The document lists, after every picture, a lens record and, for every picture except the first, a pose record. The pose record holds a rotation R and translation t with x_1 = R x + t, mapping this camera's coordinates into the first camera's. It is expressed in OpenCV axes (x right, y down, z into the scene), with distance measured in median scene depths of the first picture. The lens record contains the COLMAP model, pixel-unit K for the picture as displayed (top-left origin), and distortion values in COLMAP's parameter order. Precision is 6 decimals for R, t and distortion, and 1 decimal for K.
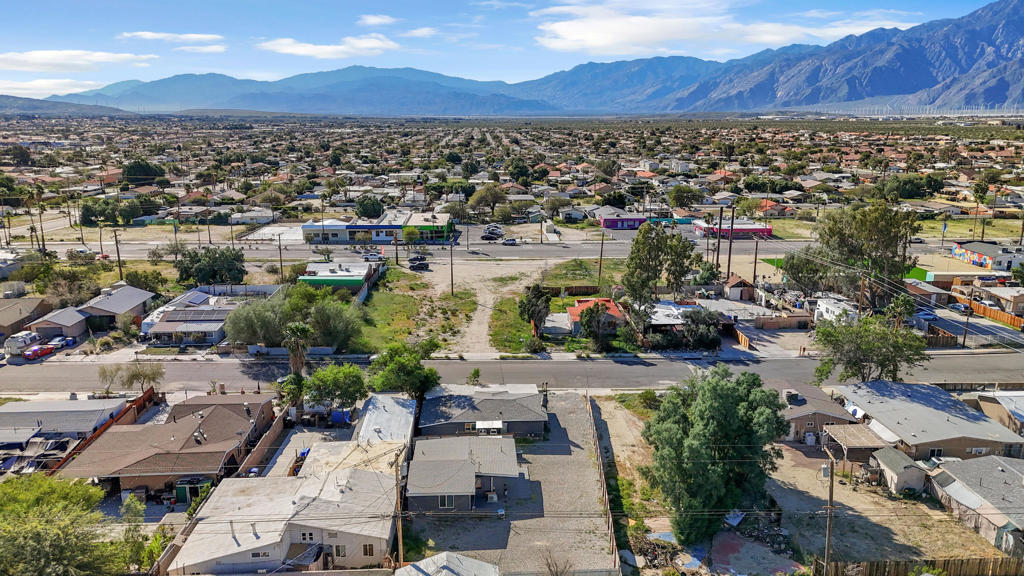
lens RADIAL K [[716.4, 0, 515.9], [0, 716.4, 287.4], [0, 0, 1]] dist [0.006872, -0.026004]
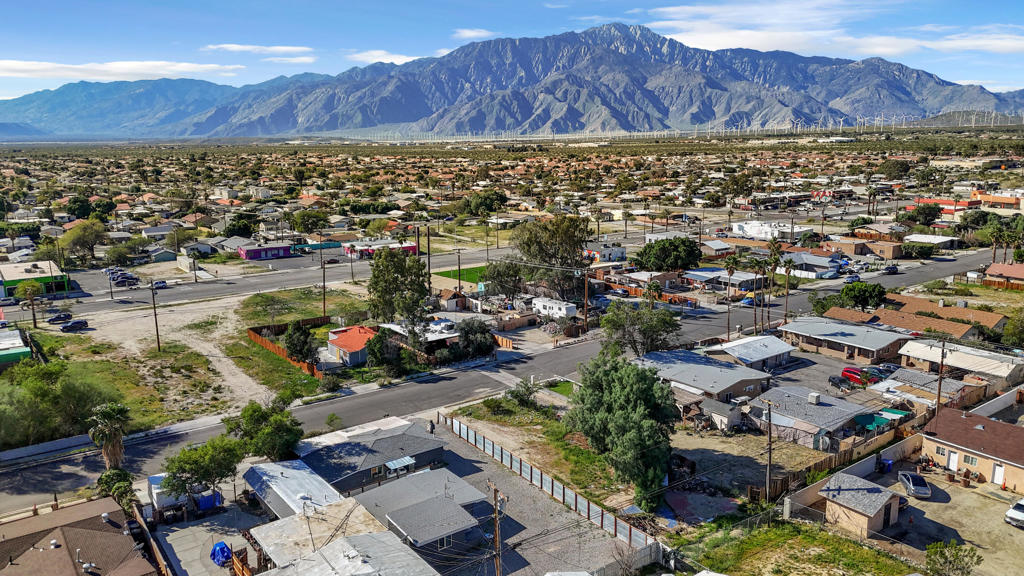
lens RADIAL K [[716.4, 0, 515.9], [0, 716.4, 287.4], [0, 0, 1]] dist [0.006872, -0.026004]
pose [[0.808563, -0.116982, 0.576664, -0.257006], [0.136329, 0.990615, 0.009803, -0.016684], [-0.572399, 0.070689, 0.816923, 0.068011]]
